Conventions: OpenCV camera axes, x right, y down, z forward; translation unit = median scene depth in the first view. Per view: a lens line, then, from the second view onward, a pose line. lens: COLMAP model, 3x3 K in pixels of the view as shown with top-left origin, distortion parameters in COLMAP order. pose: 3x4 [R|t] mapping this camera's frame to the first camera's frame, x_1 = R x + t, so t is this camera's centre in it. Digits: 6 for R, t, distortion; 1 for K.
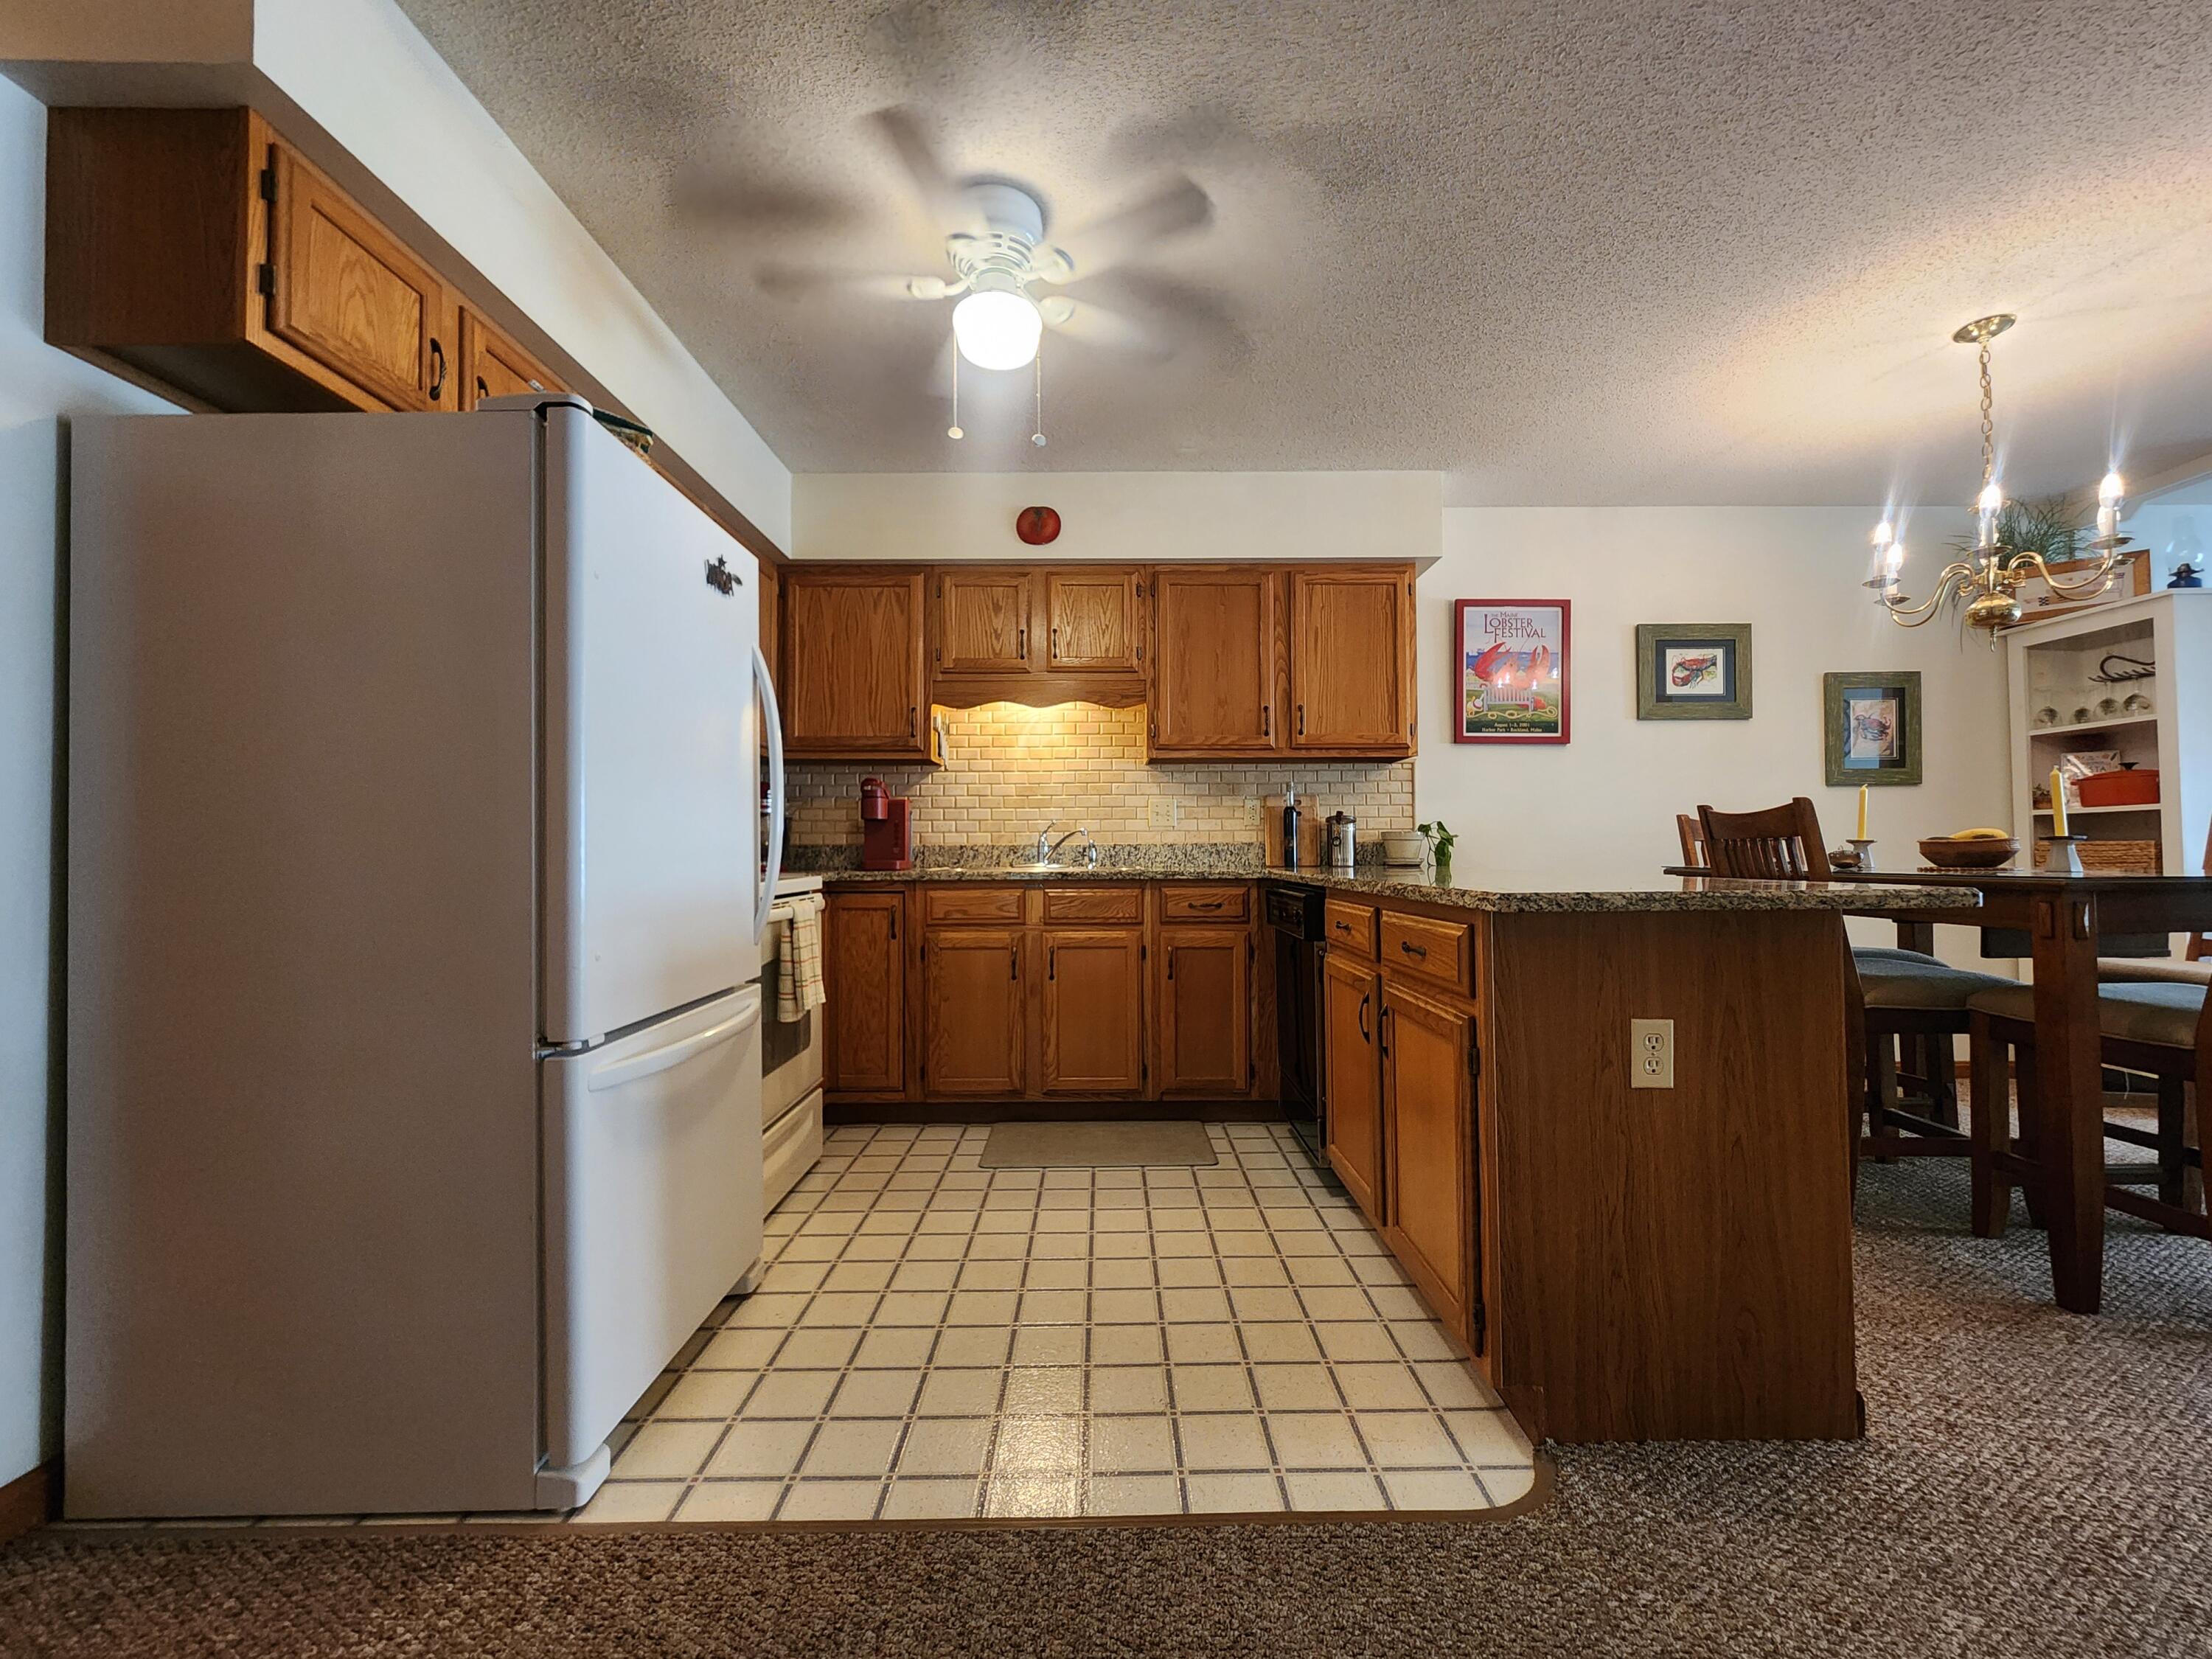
lens RADIAL K [[905.3, 0, 1117.9], [0, 905.3, 828.7], [0, 0, 1]] dist [-0.002809, 0.000443]
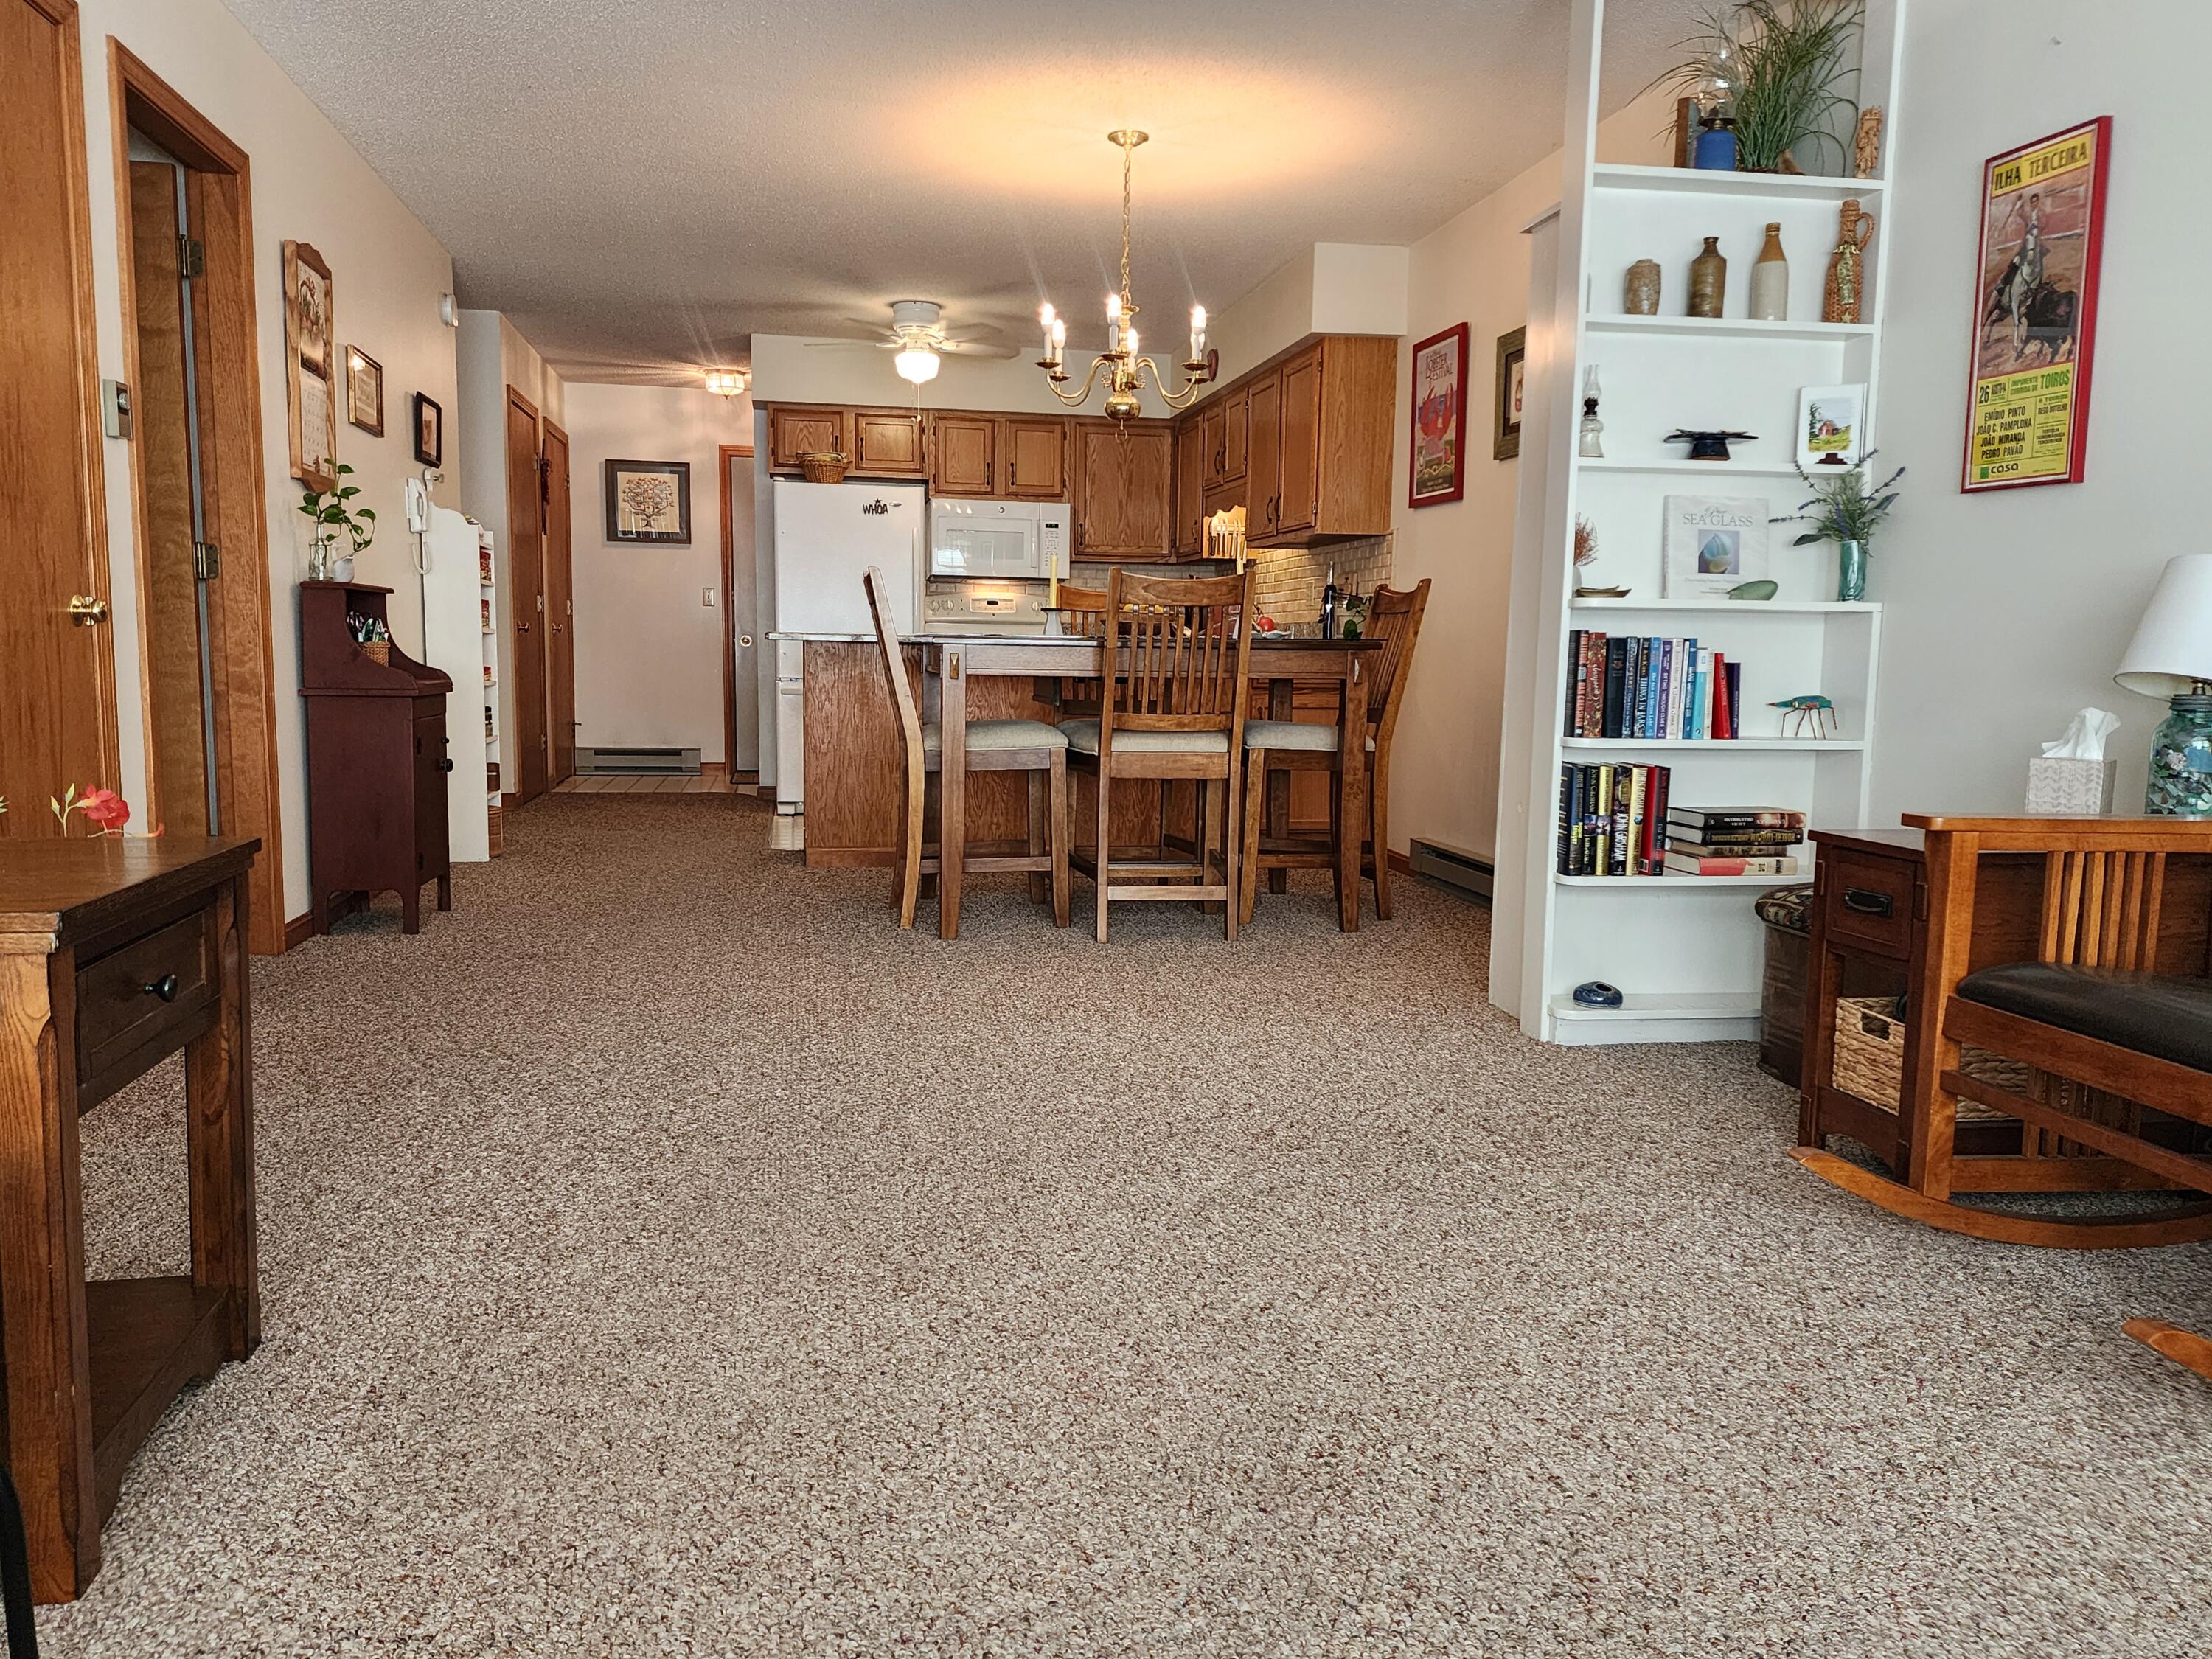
lens RADIAL K [[1669.9, 0, 1096.5], [0, 1669.9, 836.4], [0, 0, 1]] dist [0.081083, -0.057845]
pose [[0.168690, 0.118932, -0.978468, 2.028478], [0.003490, 0.992615, 0.121254, 0.027123], [0.985663, -0.023869, 0.167030, 0.397310]]
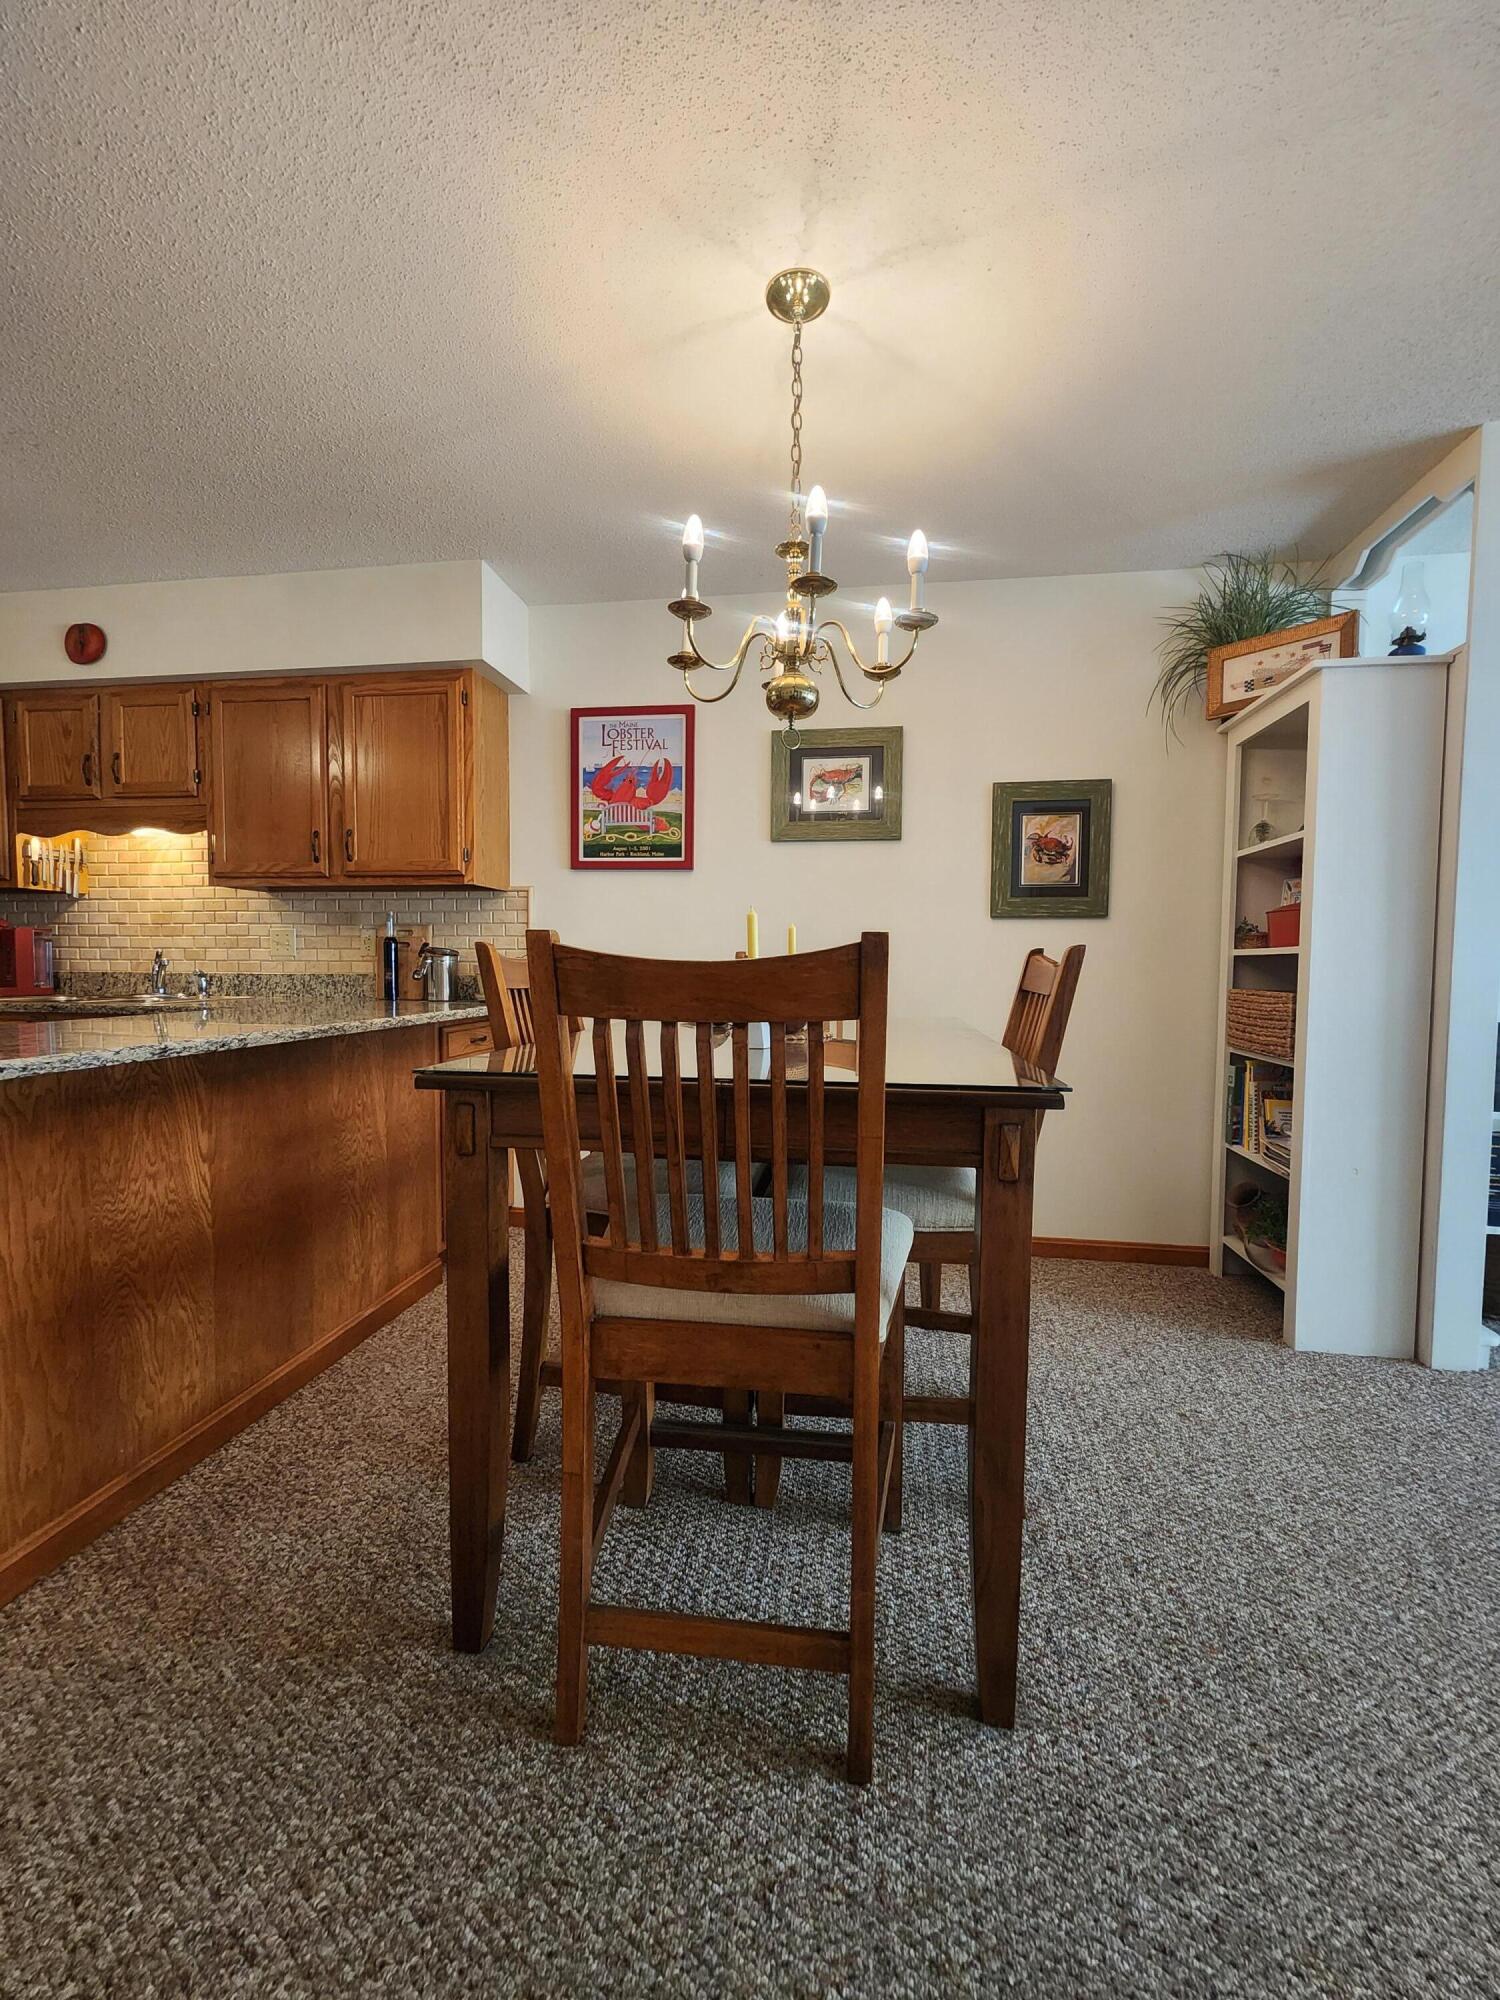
lens RADIAL K [[818.5, 0, 753.2], [0, 818.5, 1001.8], [0, 0, 1]] dist [-0.002809, 0.000443]
pose [[0.988626, 0.021044, -0.148915, 0.684125], [-0.010357, 0.997338, 0.072183, -0.022497], [0.150038, -0.069820, 0.986212, 0.202023]]
